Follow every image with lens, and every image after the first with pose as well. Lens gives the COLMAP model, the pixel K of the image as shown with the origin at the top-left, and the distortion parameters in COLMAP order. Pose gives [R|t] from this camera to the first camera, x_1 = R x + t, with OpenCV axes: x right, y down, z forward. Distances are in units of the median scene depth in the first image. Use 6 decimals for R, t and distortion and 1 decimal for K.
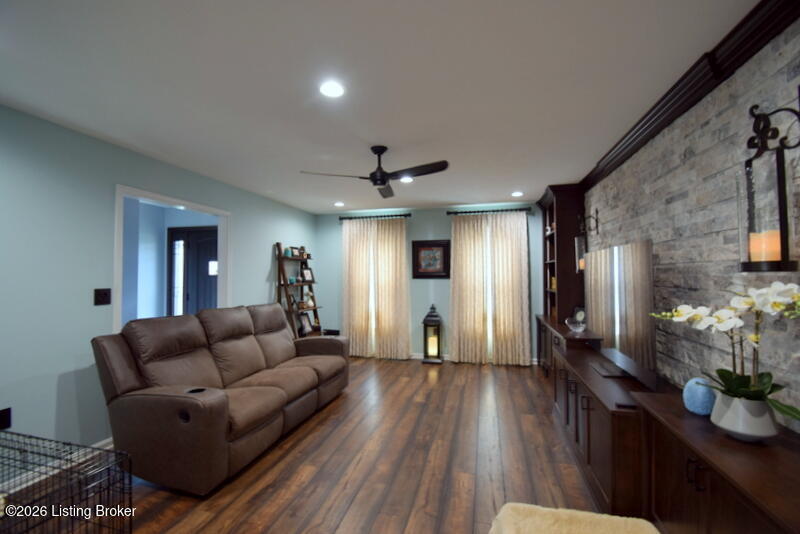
lens RADIAL K [[353.2, 0, 400.0], [0, 353.2, 267.0], [0, 0, 1]] dist [-0.001345, -0.016602]
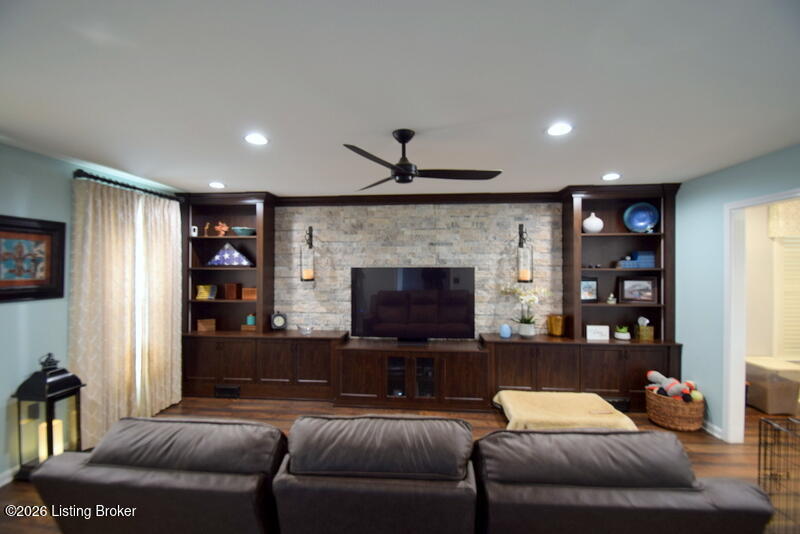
lens RADIAL K [[358.0, 0, 422.7], [0, 358.0, 268.2], [0, 0, 1]] dist [-0.000229, -0.008870]
pose [[-0.172700, 0.006250, 0.984955, -1.137830], [-0.020259, 0.999746, -0.009896, -0.039360], [-0.984766, -0.021663, -0.172530, 1.410436]]
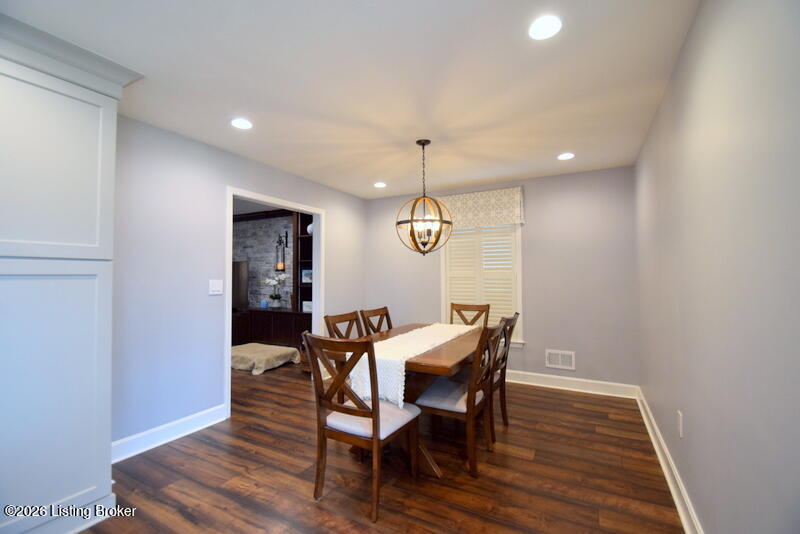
lens RADIAL K [[353.2, 0, 400.0], [0, 353.2, 267.0], [0, 0, 1]] dist [-0.001345, -0.016602]
pose [[0.244695, 0.030229, 0.969129, -1.746109], [-0.018734, 0.999475, -0.026446, 0.026815], [-0.969419, -0.011685, 0.245133, -0.954511]]
